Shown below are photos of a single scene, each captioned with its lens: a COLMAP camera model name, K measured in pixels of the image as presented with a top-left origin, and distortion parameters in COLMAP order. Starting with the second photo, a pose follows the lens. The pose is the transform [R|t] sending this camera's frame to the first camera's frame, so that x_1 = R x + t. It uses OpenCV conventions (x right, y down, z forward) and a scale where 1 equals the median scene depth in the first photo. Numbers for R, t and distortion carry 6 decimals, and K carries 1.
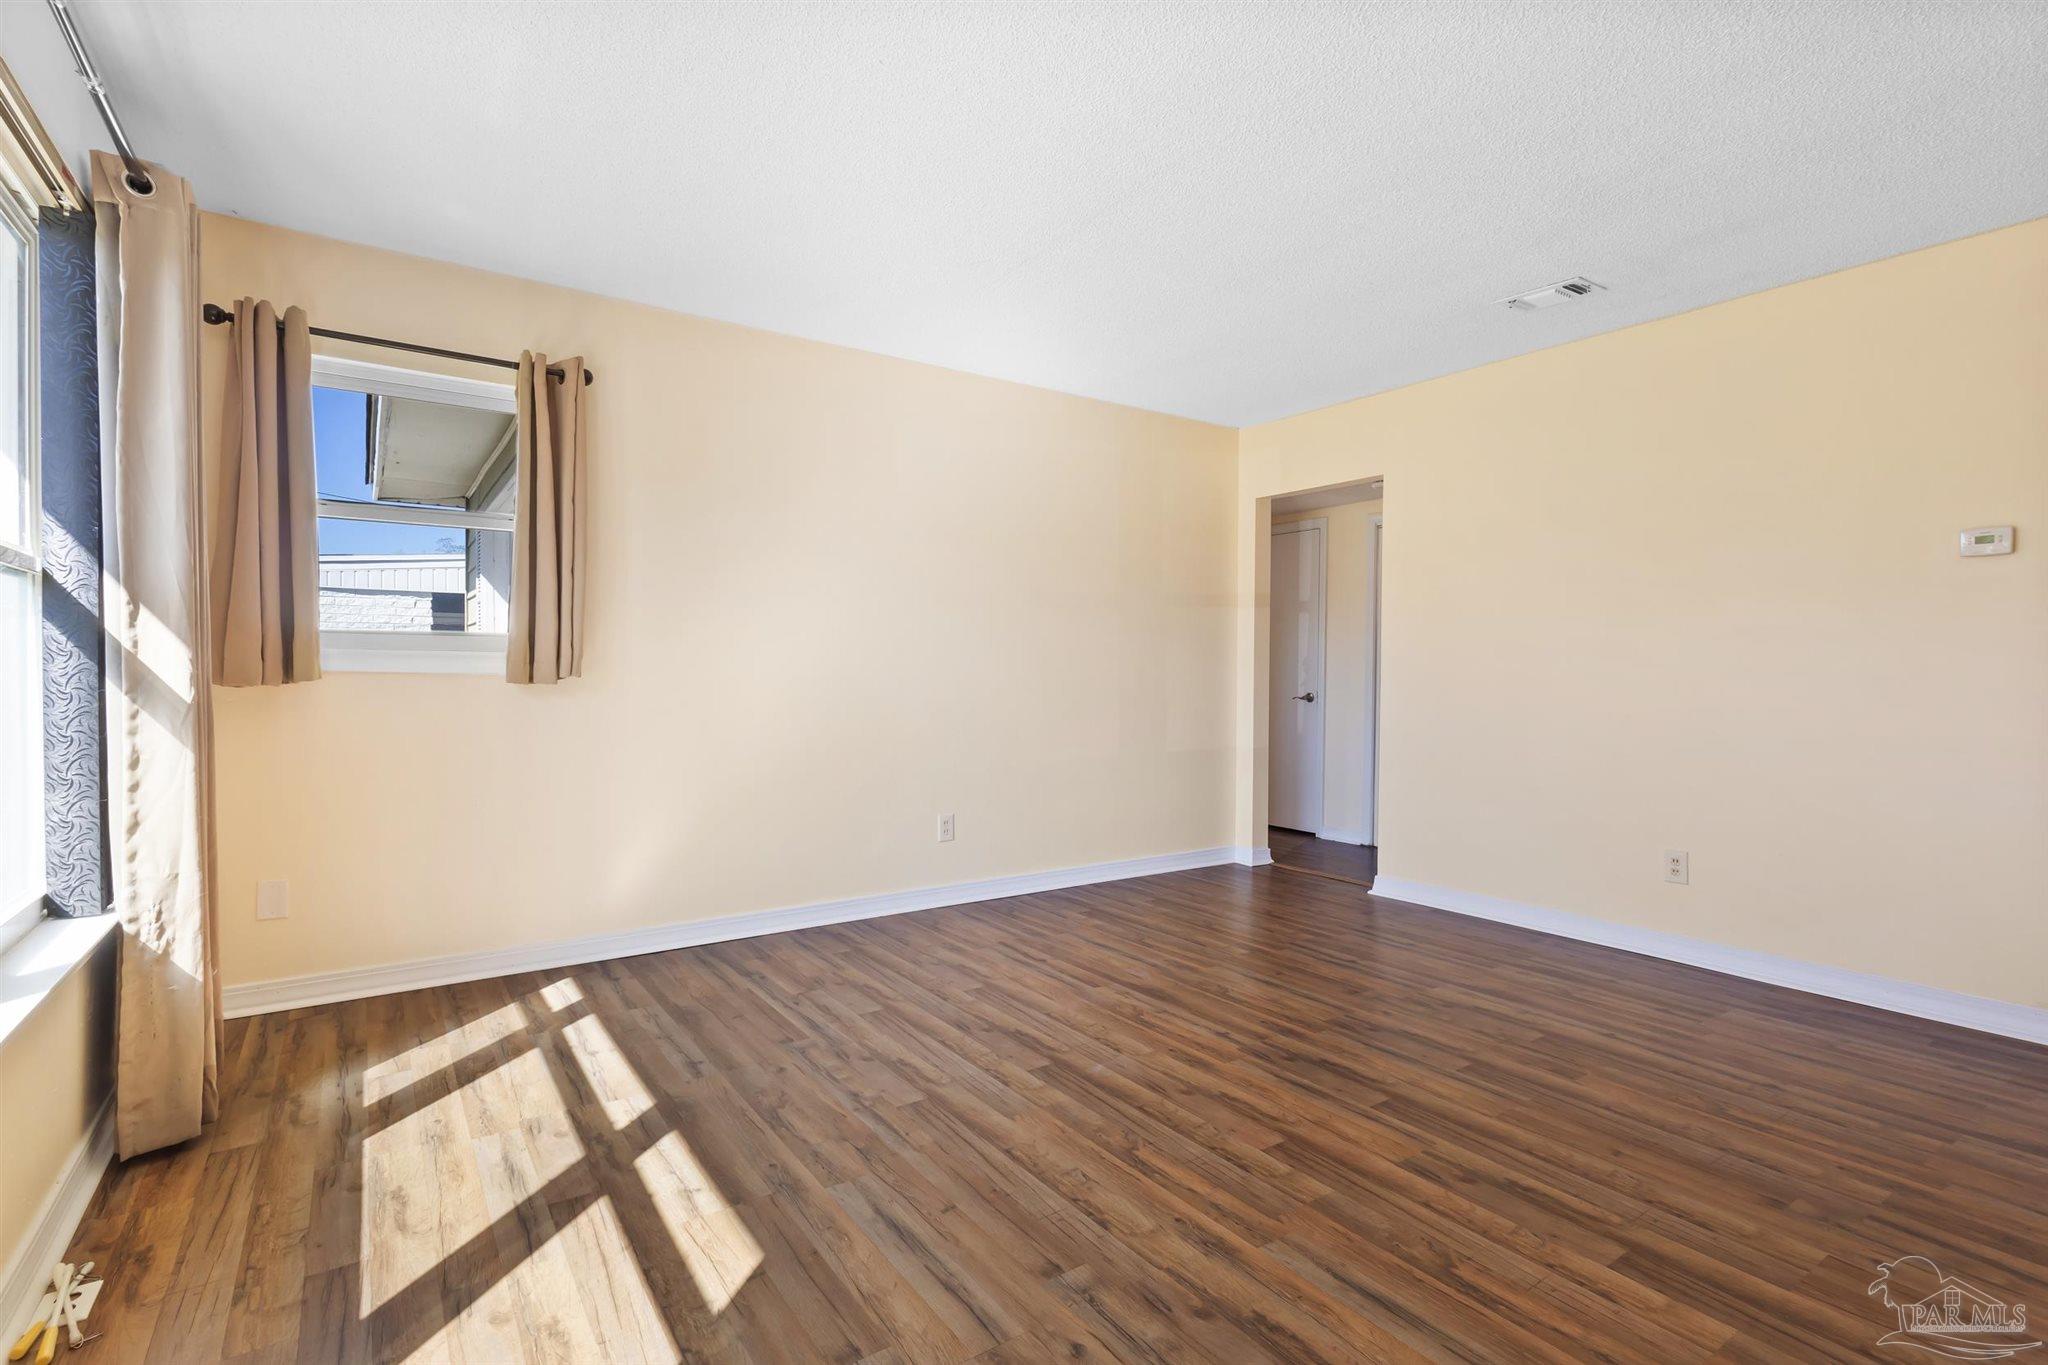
lens RADIAL K [[956.3, 0, 1025.4], [0, 956.3, 678.3], [0, 0, 1]] dist [0.017577, -0.002183]
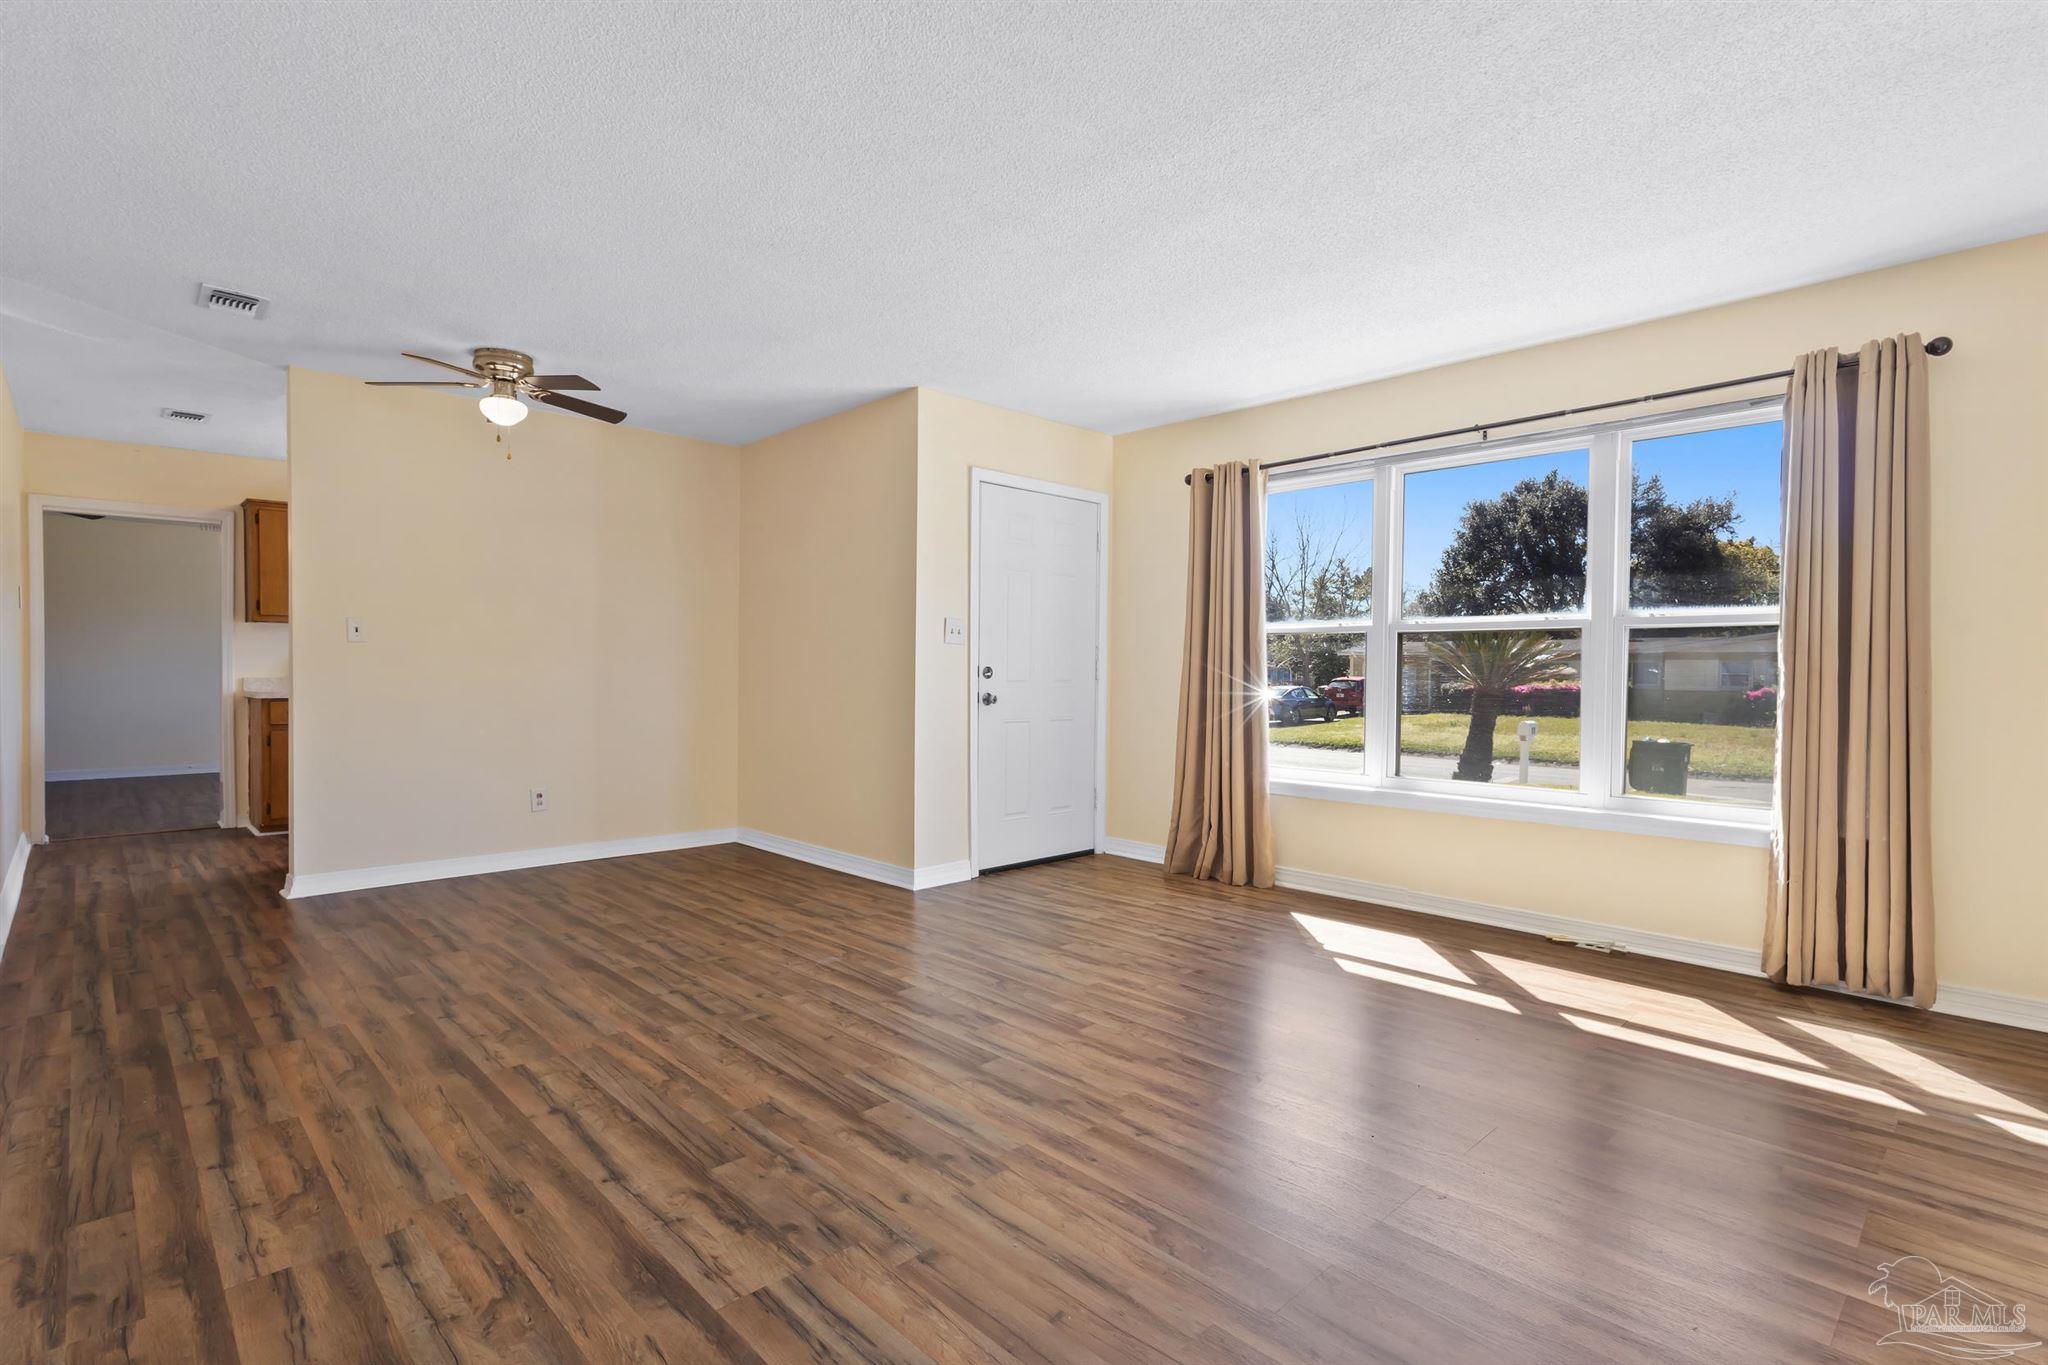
lens RADIAL K [[956.3, 0, 1029.7], [0, 956.3, 679.9], [0, 0, 1]] dist [0.017577, -0.002183]
pose [[-0.985434, -0.012940, -0.169566, 0.499068], [-0.016424, 0.999681, 0.019163, -0.012469], [0.169264, 0.021668, -0.985332, 2.006055]]
